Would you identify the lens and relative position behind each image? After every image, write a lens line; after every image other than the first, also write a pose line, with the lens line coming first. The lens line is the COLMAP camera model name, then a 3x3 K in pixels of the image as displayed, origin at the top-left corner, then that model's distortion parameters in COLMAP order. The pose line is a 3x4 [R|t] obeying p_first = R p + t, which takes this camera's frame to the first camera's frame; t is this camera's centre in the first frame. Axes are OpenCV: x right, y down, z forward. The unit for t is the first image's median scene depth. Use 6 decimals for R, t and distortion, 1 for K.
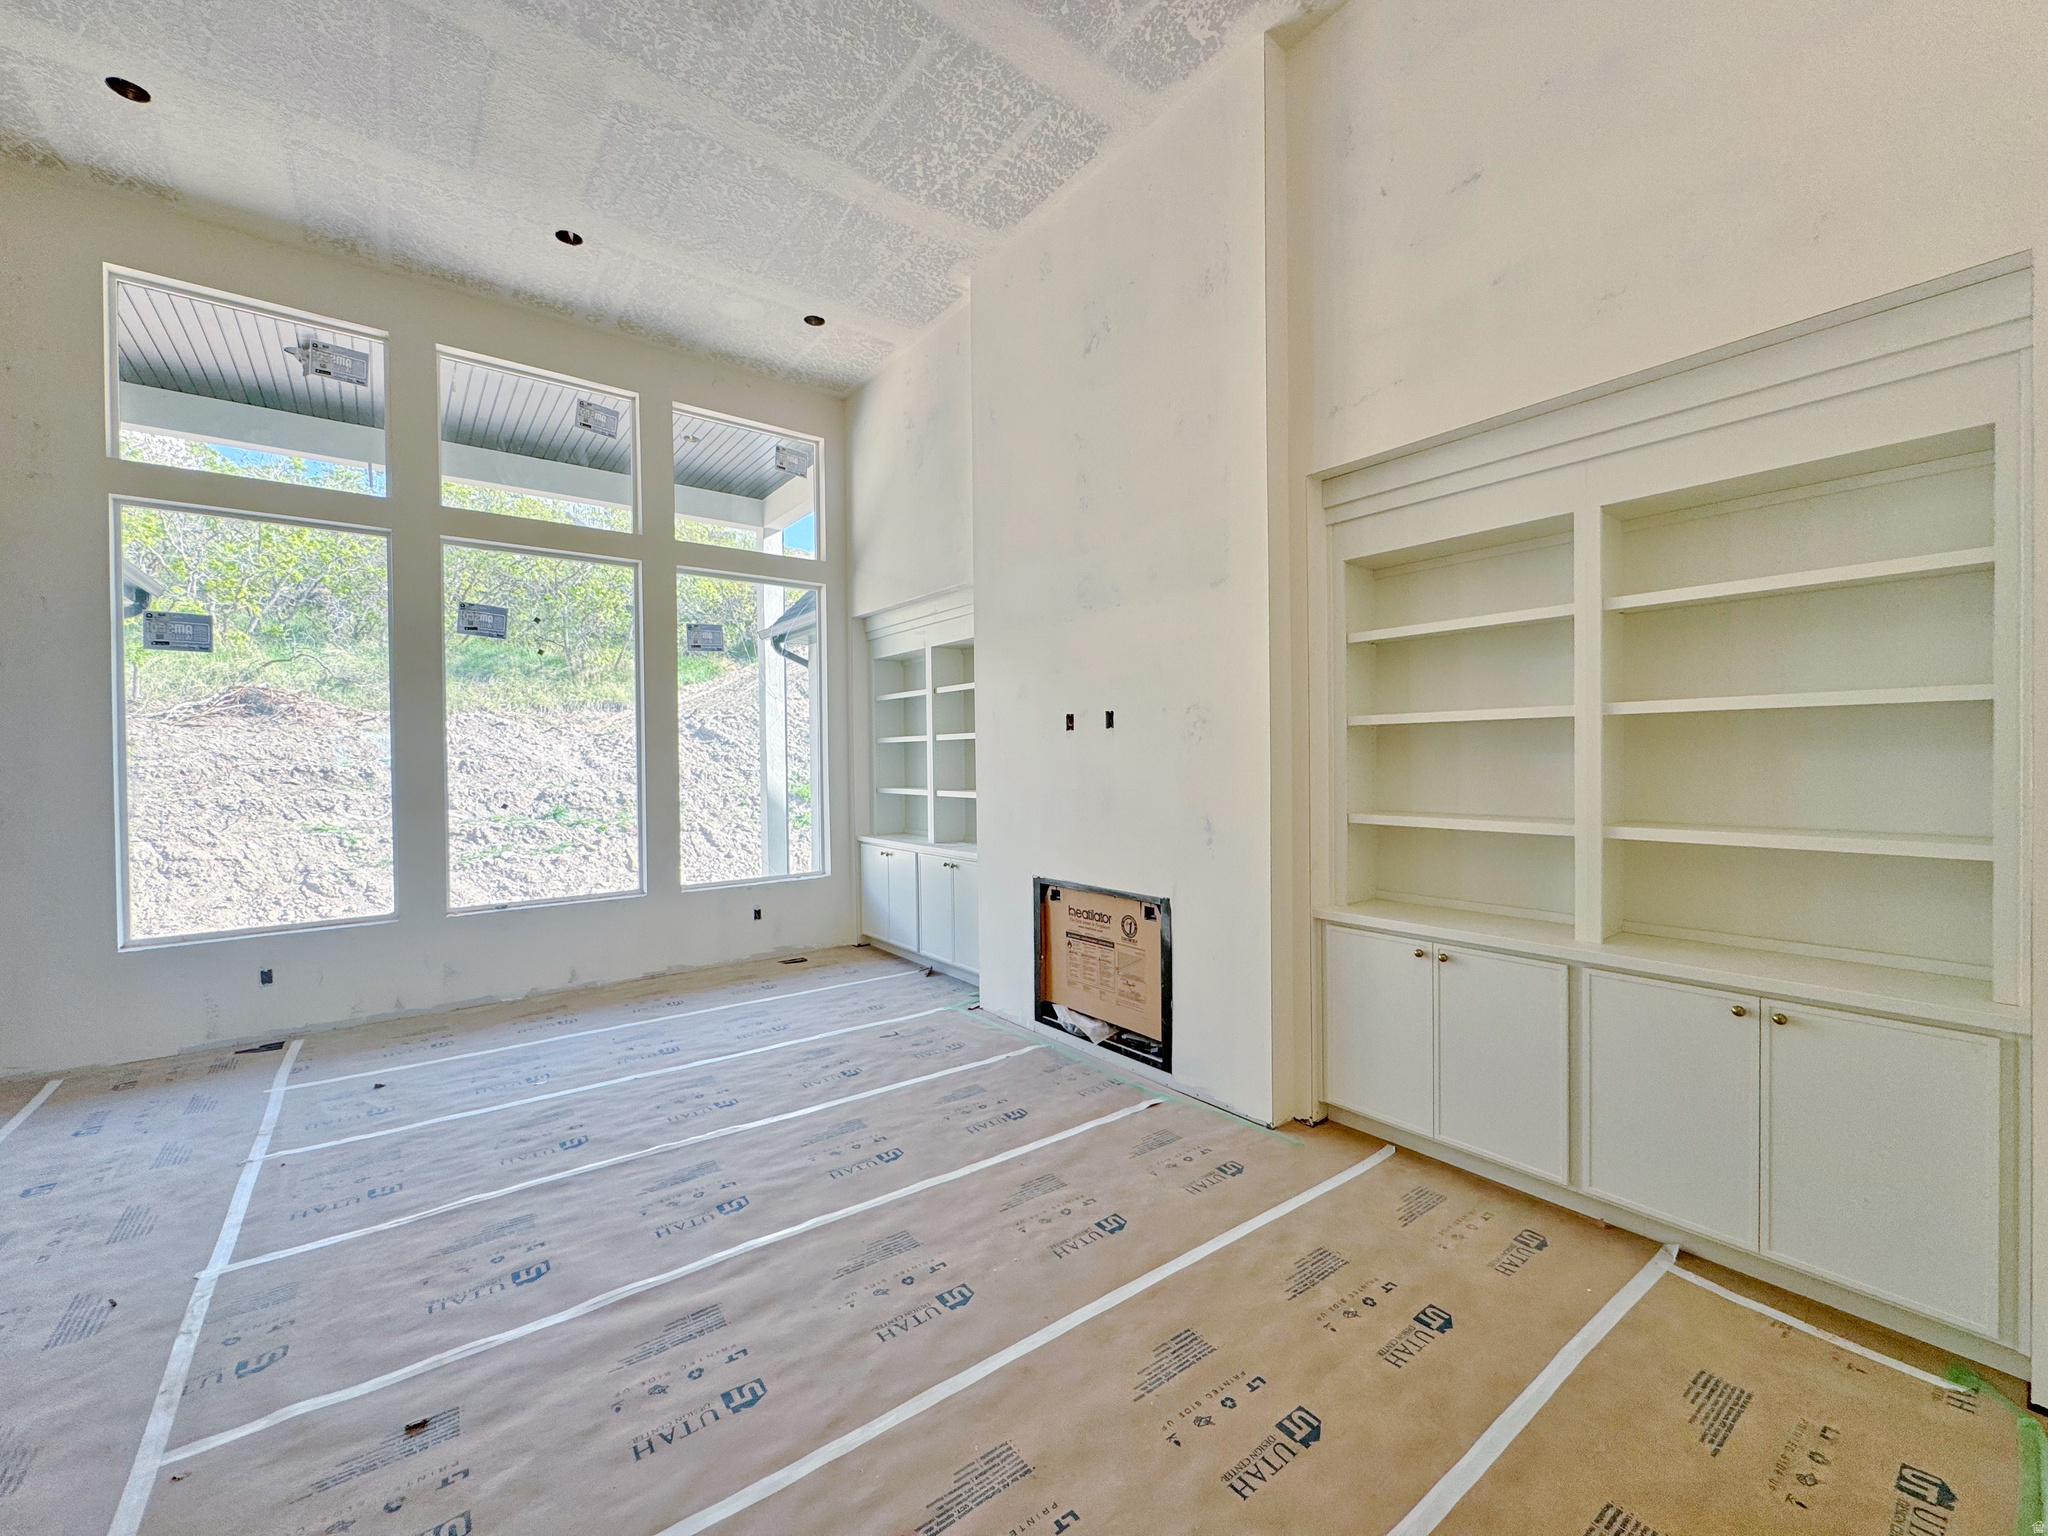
lens RADIAL K [[820.1, 0, 1024.0], [0, 820.1, 768.0], [0, 0, 1]] dist [-0.001078, 0.000055]
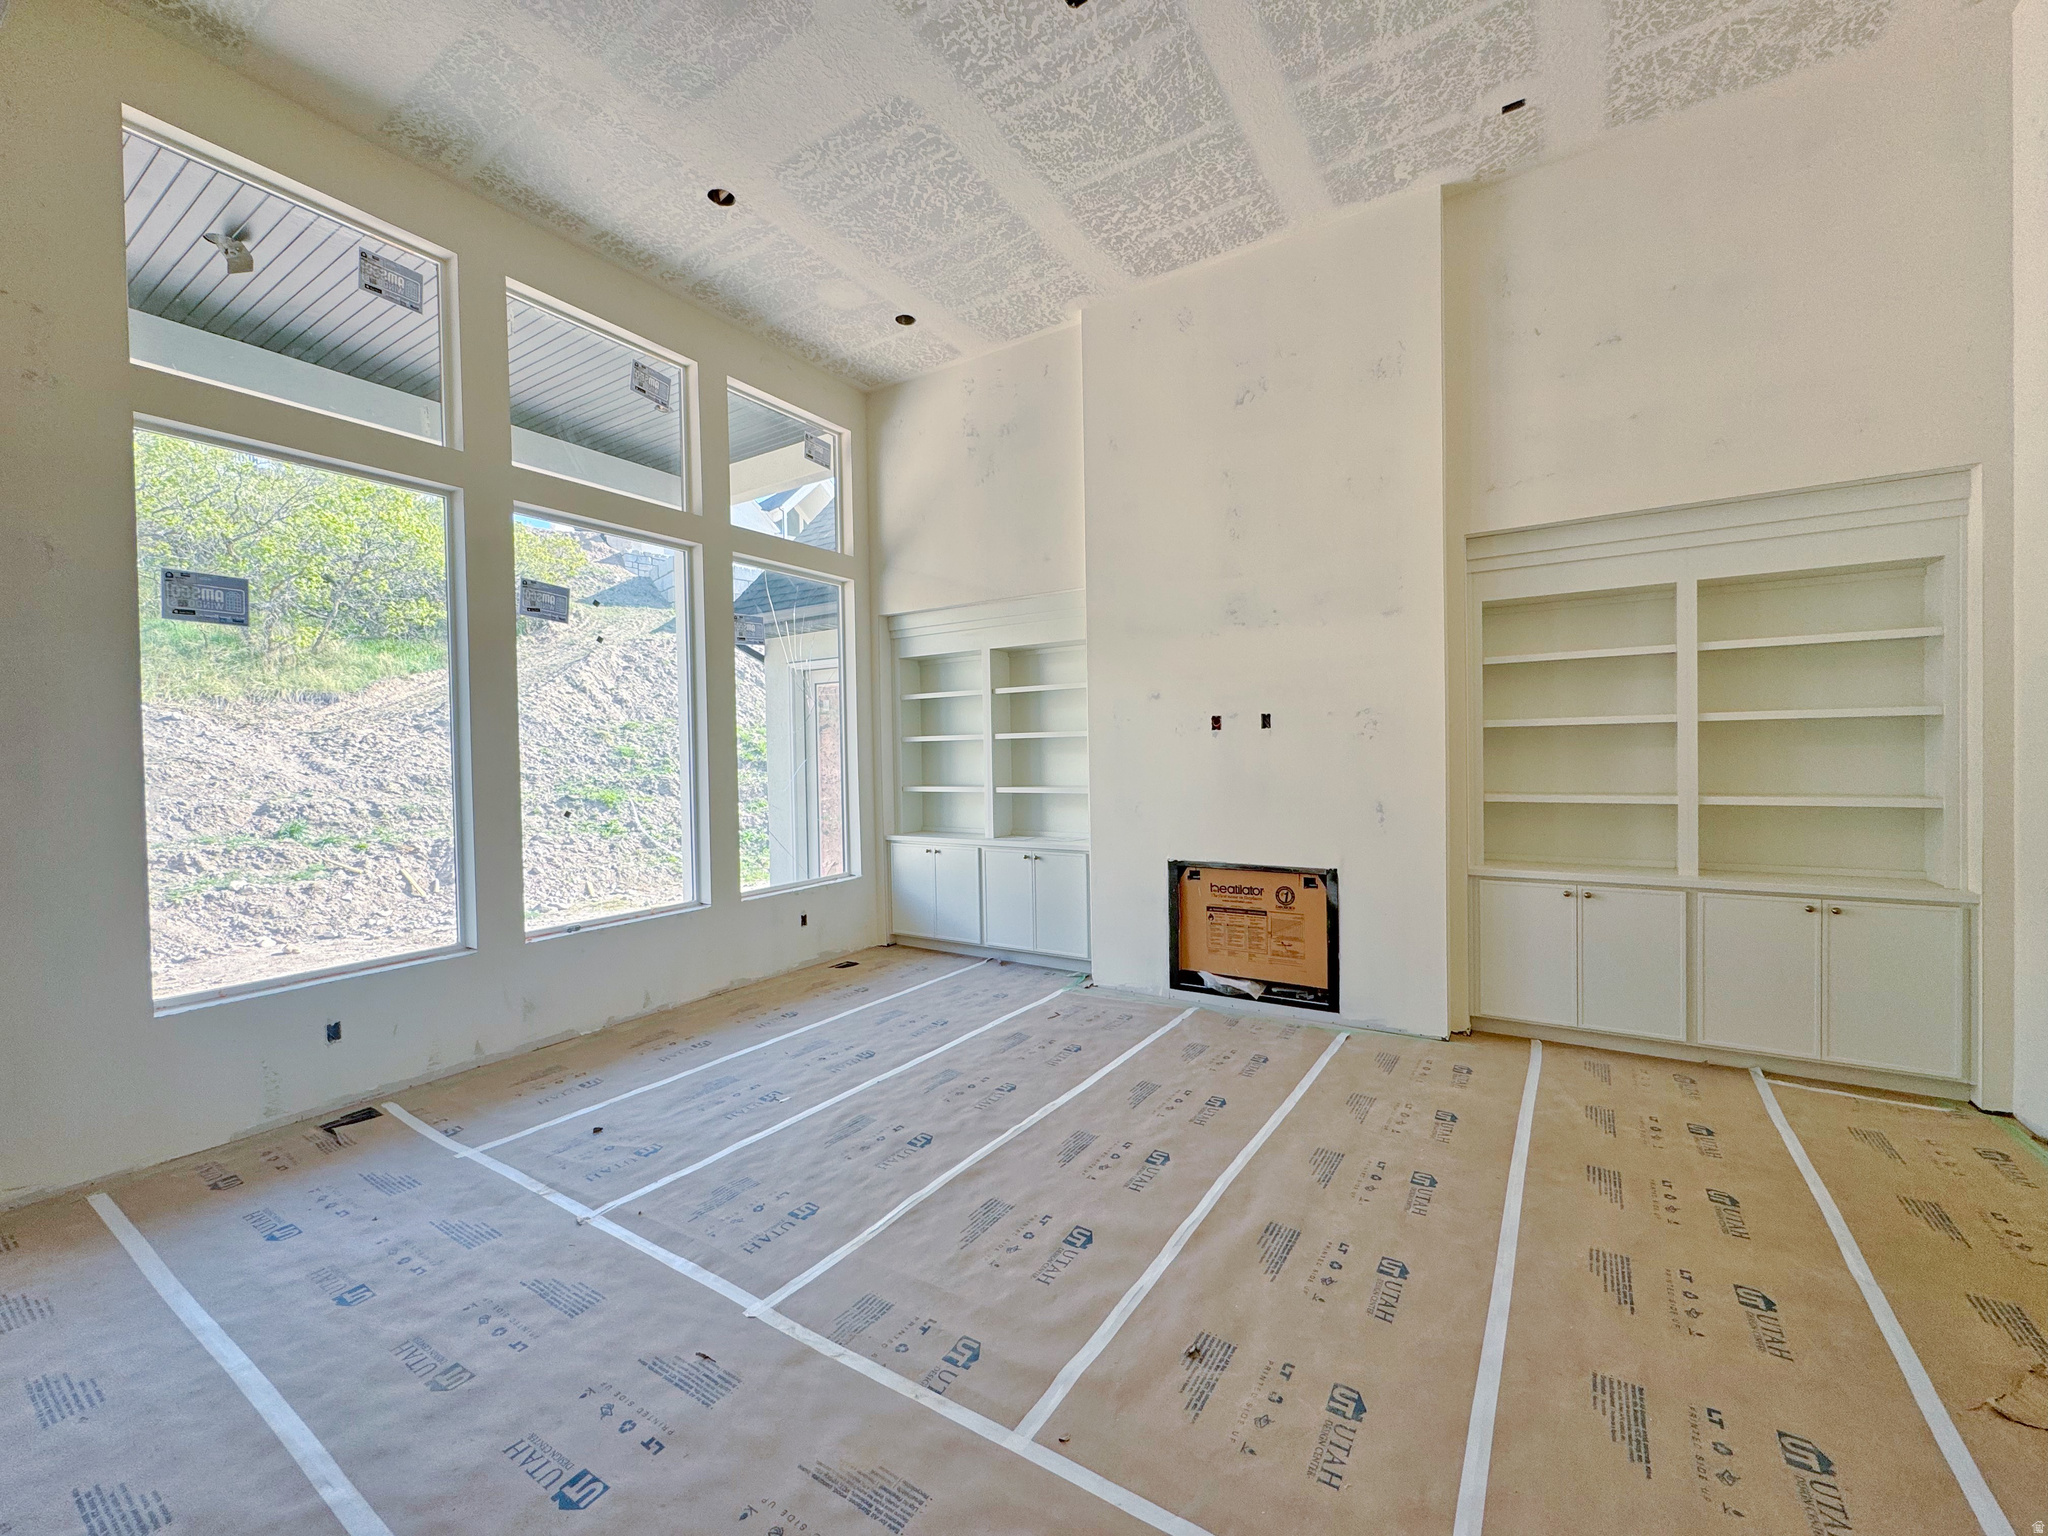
lens RADIAL K [[820.1, 0, 1024.0], [0, 820.1, 768.0], [0, 0, 1]] dist [-0.001078, 0.000055]
pose [[0.941149, -0.011976, 0.337778, -0.612028], [0.011794, 0.999927, 0.002593, 0.001207], [-0.337785, 0.001543, 0.941222, 0.012397]]
